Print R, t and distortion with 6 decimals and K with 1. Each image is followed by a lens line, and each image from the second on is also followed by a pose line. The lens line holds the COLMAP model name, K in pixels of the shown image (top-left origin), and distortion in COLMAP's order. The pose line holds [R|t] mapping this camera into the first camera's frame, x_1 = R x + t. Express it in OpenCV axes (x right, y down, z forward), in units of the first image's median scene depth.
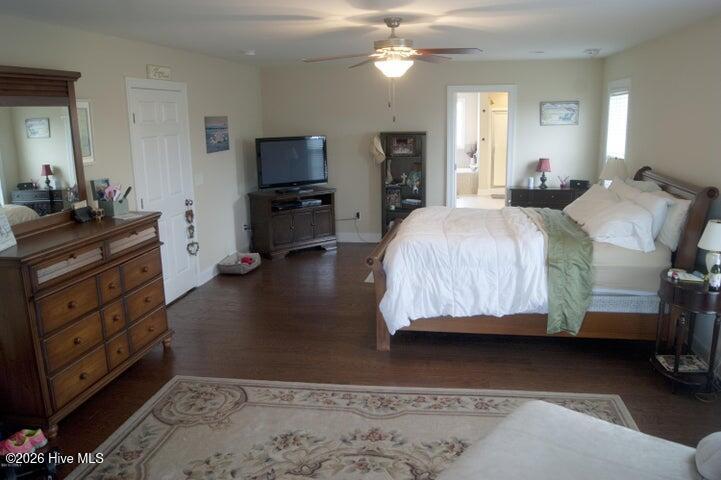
lens RADIAL K [[564.8, 0, 359.8], [0, 564.8, 240.2], [0, 0, 1]] dist [-0.080062, 0.009398]
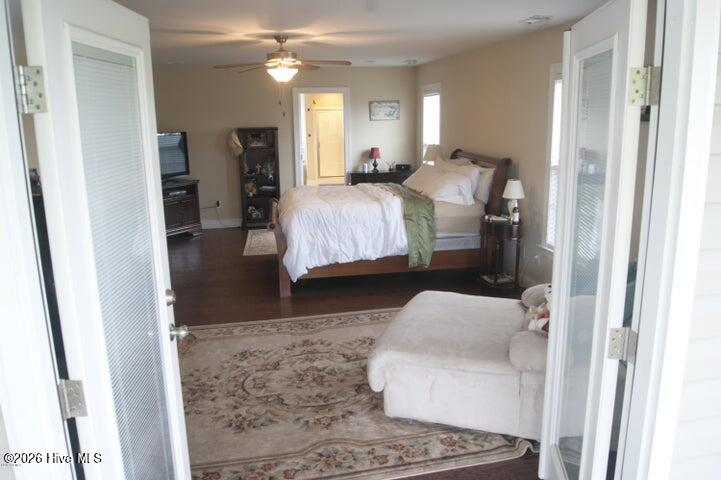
lens RADIAL K [[564.8, 0, 360.4], [0, 564.8, 239.2], [0, 0, 1]] dist [-0.080062, 0.009398]
pose [[0.939749, -0.071149, 0.334378, -0.230601], [0.072034, 0.997354, 0.009770, 0.071203], [-0.334189, 0.014905, 0.942388, -0.268231]]
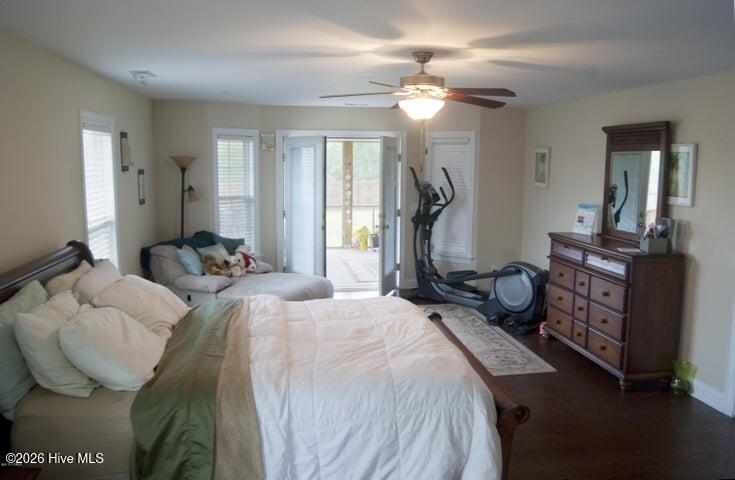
lens RADIAL K [[564.6, 0, 367.3], [0, 564.6, 238.3], [0, 0, 1]] dist [0.000144, -0.000187]
pose [[-0.943921, 0.053531, -0.325802, 0.449251], [-0.065931, 0.936334, 0.344864, -0.426366], [0.323521, 0.347005, -0.880296, 1.857690]]
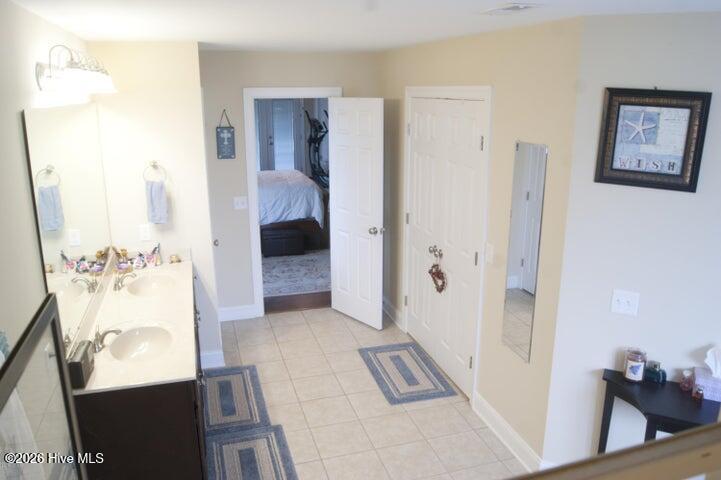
lens RADIAL K [[564.8, 0, 360.5], [0, 564.8, 241.3], [0, 0, 1]] dist [-0.080062, 0.009398]
pose [[-0.893162, 0.132453, -0.429789, 1.293309], [-0.083266, 0.890424, 0.447450, -1.154332], [0.441961, 0.435432, -0.784264, 4.340998]]
